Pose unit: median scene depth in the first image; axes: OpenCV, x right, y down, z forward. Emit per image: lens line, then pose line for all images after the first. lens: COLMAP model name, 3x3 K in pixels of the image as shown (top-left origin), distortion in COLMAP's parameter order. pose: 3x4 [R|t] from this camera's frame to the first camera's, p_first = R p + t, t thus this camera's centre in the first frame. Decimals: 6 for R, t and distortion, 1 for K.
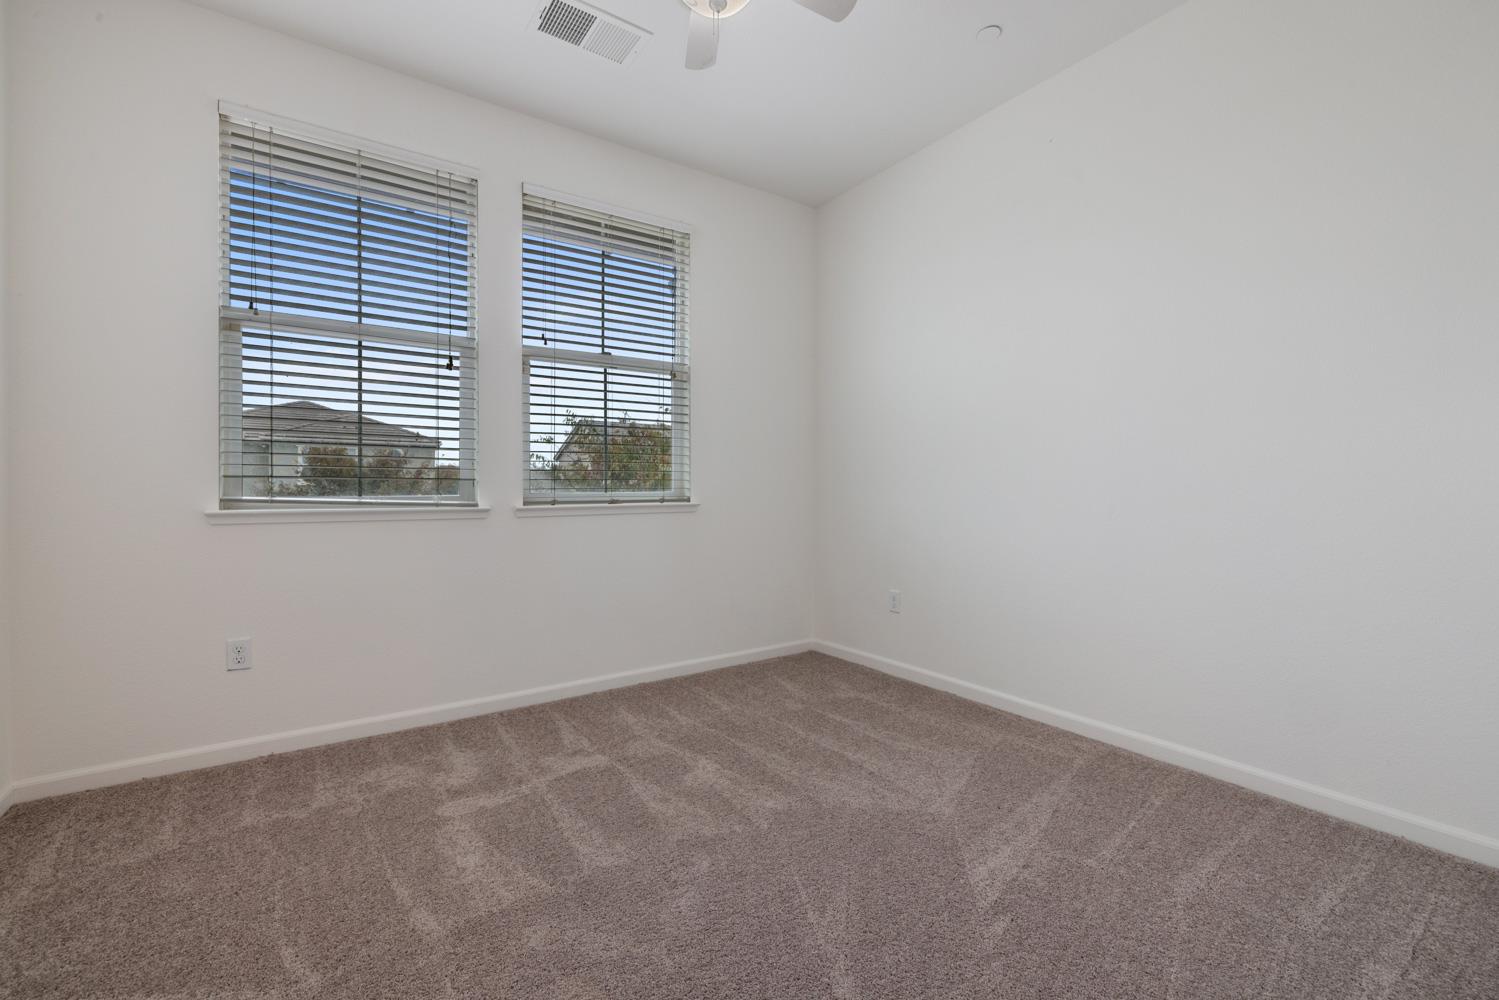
lens RADIAL K [[624.2, 0, 739.9], [0, 624.2, 490.7], [0, 0, 1]] dist [0.000922, -0.000309]
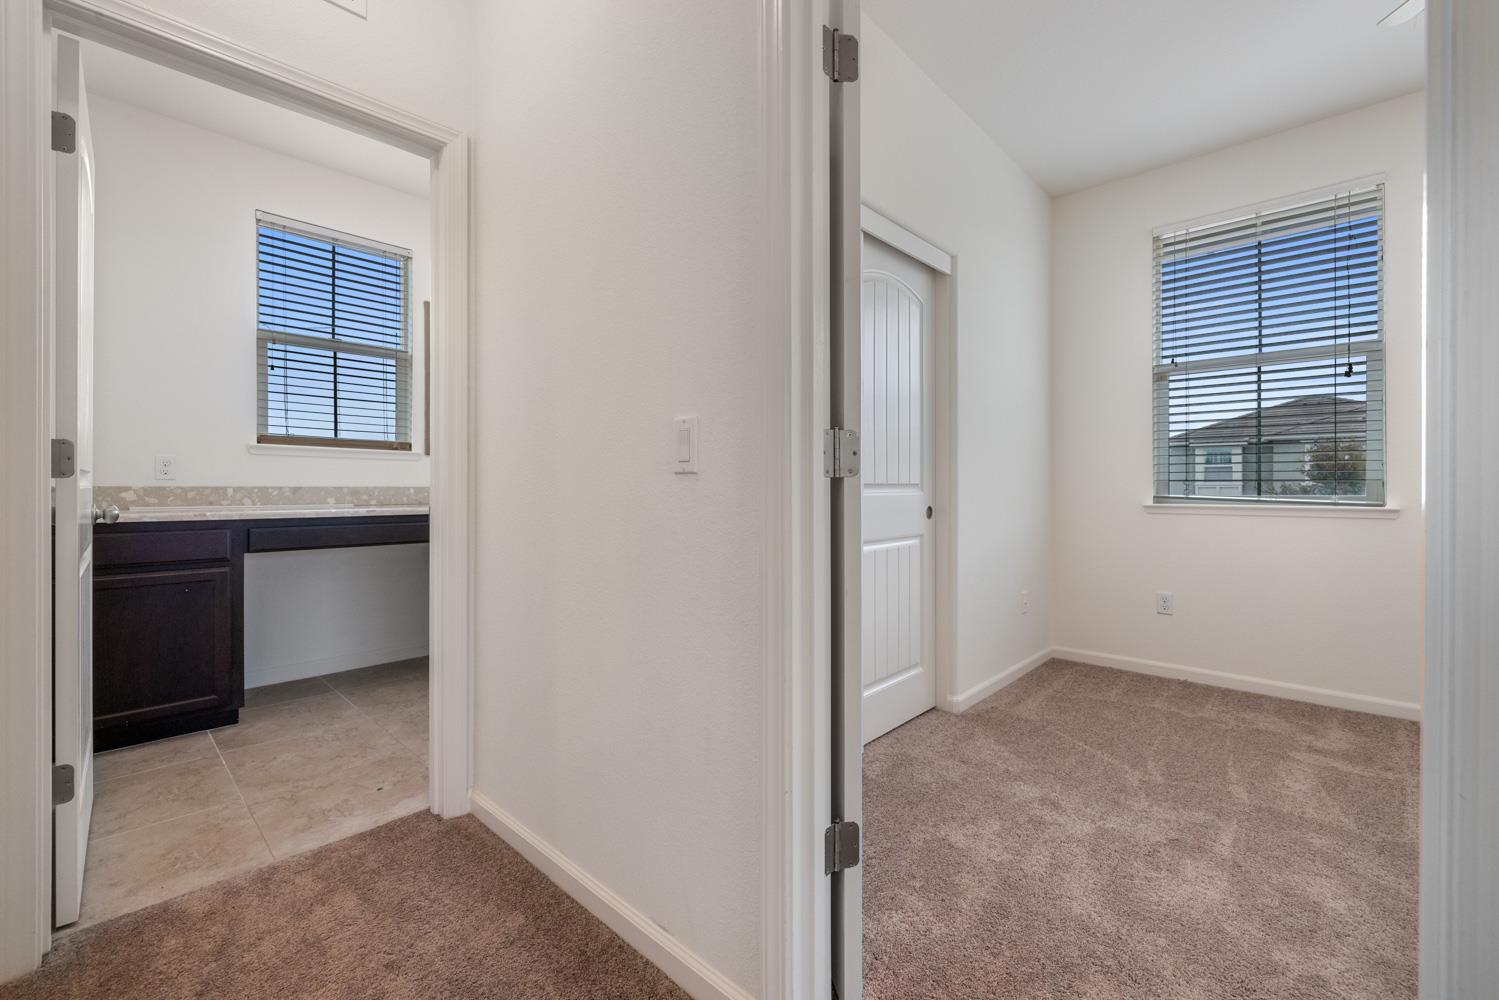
lens RADIAL K [[624.2, 0, 749.8], [0, 624.2, 492.4], [0, 0, 1]] dist [0.000922, -0.000309]
pose [[0.213573, 0.004774, -0.976915, 0.416667], [-0.000641, 0.999989, 0.004747, -0.002169], [0.976927, -0.000387, 0.213573, -0.255975]]
